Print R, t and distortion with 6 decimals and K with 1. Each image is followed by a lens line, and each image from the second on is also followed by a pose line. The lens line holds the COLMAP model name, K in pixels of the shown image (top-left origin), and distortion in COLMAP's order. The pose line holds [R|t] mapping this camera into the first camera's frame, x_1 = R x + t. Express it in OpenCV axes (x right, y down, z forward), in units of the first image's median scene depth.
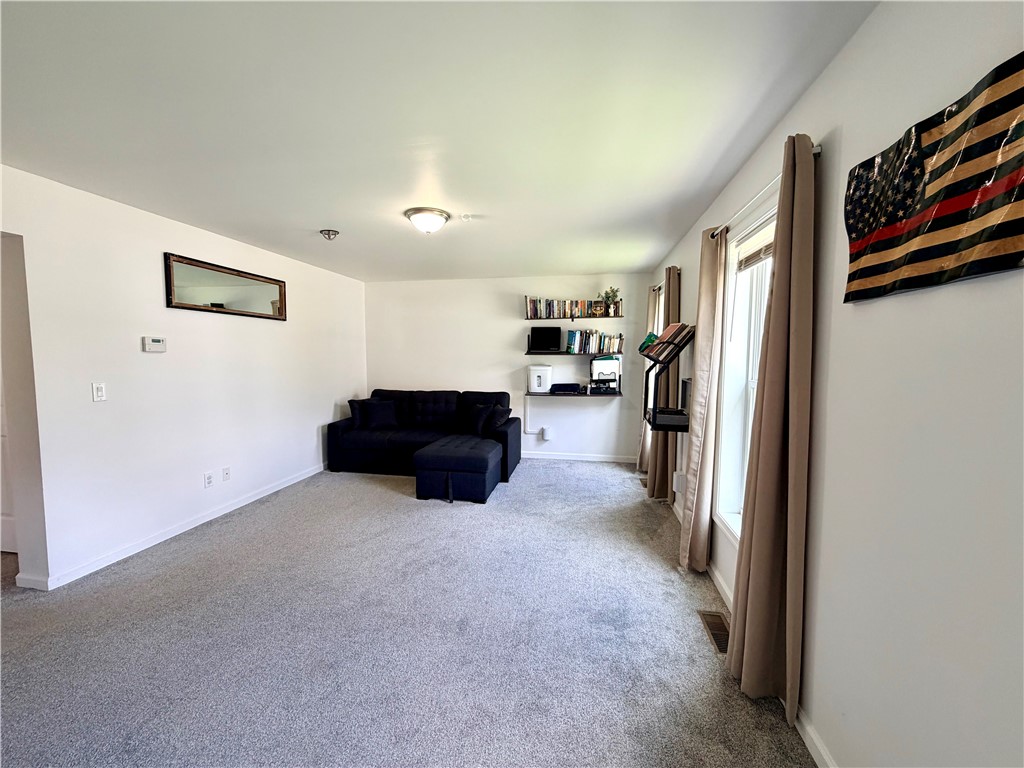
lens RADIAL K [[408.9, 0, 512.4], [0, 408.9, 385.5], [0, 0, 1]] dist [-0.002052, 0.000662]
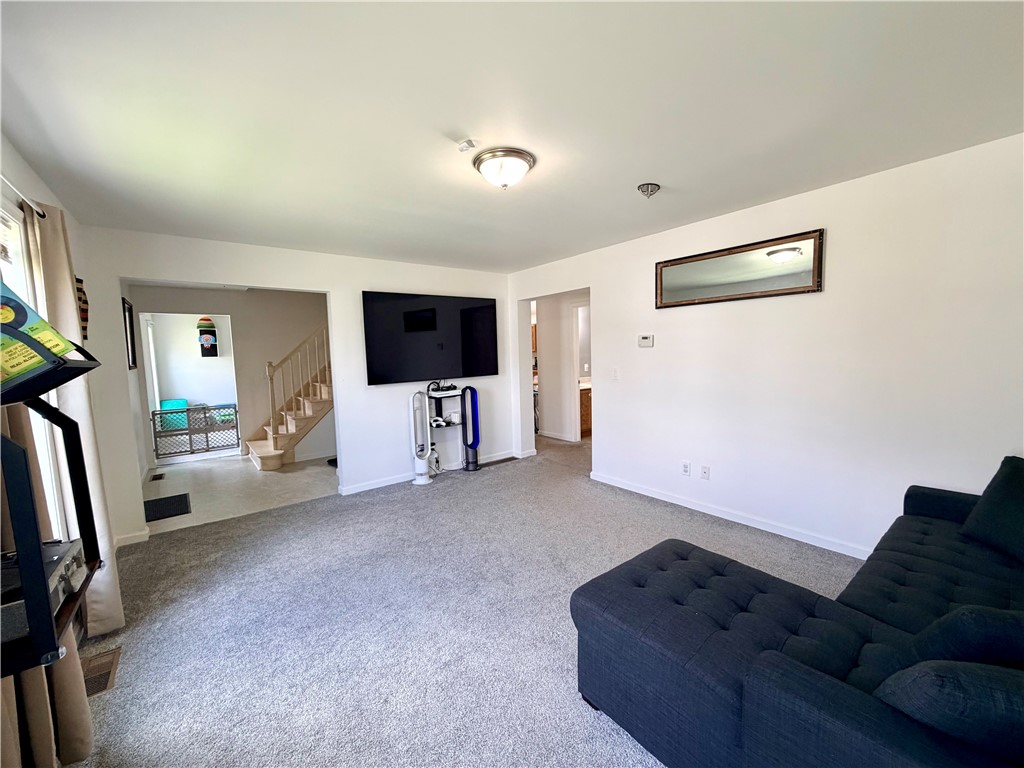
lens RADIAL K [[408.9, 0, 511.4], [0, 408.9, 387.2], [0, 0, 1]] dist [-0.002052, 0.000662]
pose [[-0.667728, 0.081168, -0.739967, 0.208575], [-0.033008, 0.989832, 0.138362, -0.070163], [0.743673, 0.116813, -0.658259, 0.903759]]
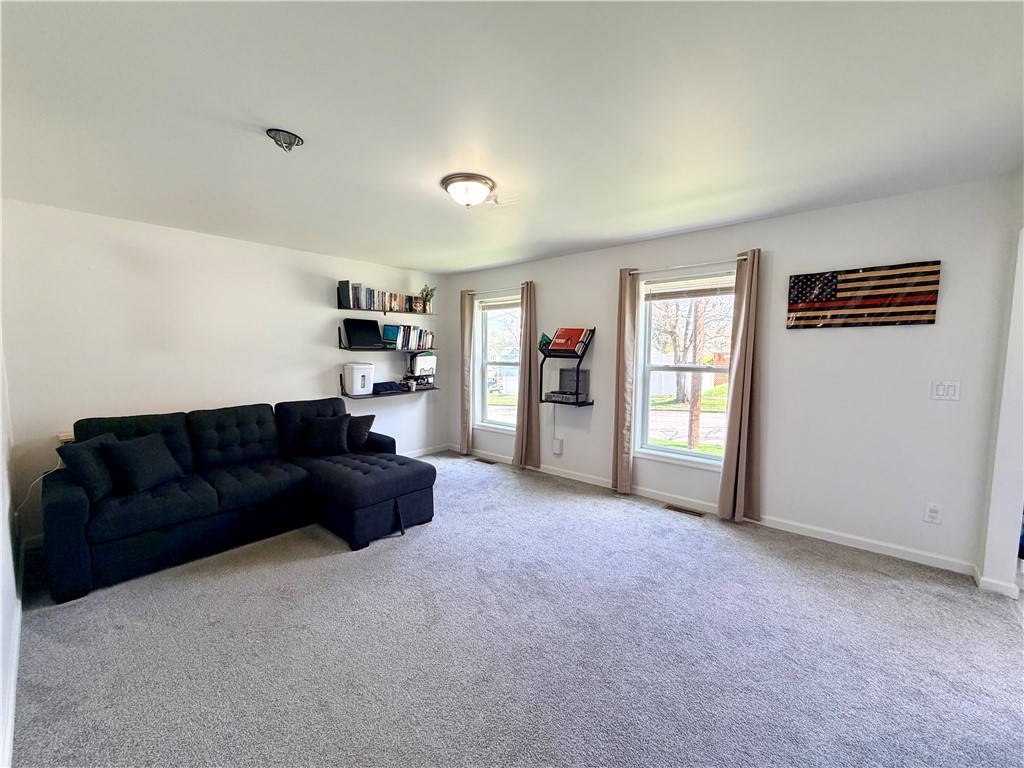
lens RADIAL K [[408.9, 0, 508.2], [0, 408.9, 383.8], [0, 0, 1]] dist [-0.002052, 0.000662]
pose [[0.509284, -0.071210, 0.857647, -0.542423], [0.066712, 0.996839, 0.043153, -0.023353], [-0.858009, 0.035238, 0.512425, 0.302784]]
